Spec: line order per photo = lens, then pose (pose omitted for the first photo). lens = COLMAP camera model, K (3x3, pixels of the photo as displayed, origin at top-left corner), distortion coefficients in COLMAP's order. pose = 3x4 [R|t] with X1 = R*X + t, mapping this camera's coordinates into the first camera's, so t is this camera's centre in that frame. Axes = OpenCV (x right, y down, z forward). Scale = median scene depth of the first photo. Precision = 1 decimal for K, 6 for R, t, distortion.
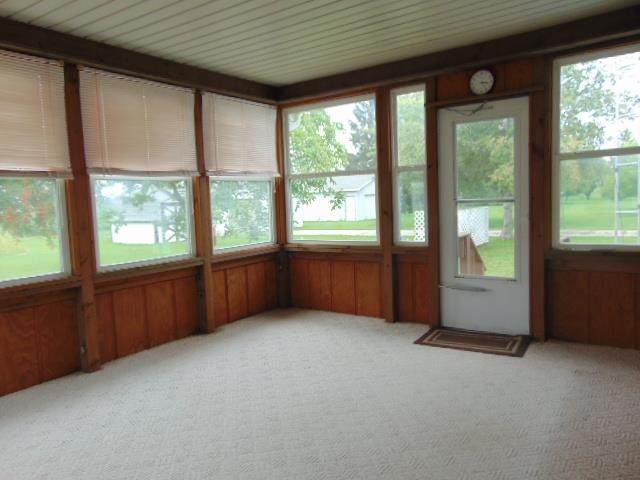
lens RADIAL K [[478.7, 0, 318.8], [0, 478.7, 239.4], [0, 0, 1]] dist [-0.012135, 0.030759]
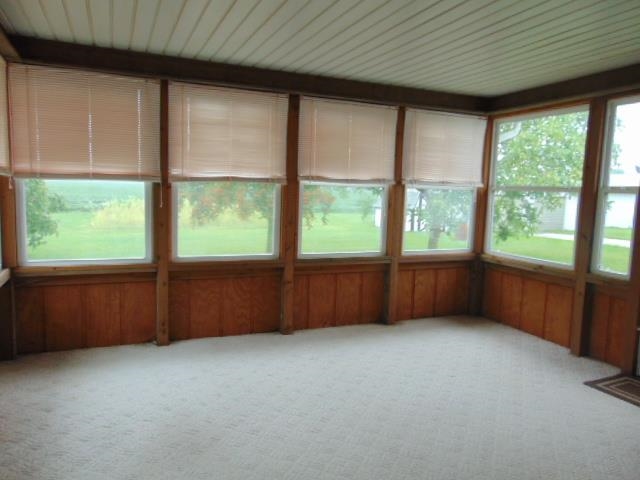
lens RADIAL K [[478.7, 0, 320.8], [0, 478.7, 238.5], [0, 0, 1]] dist [-0.012135, 0.030759]
pose [[0.846701, 0.121639, -0.517978, 0.197311], [-0.110441, 0.992493, 0.052541, -0.046130], [0.520480, 0.012719, 0.853779, -0.042647]]
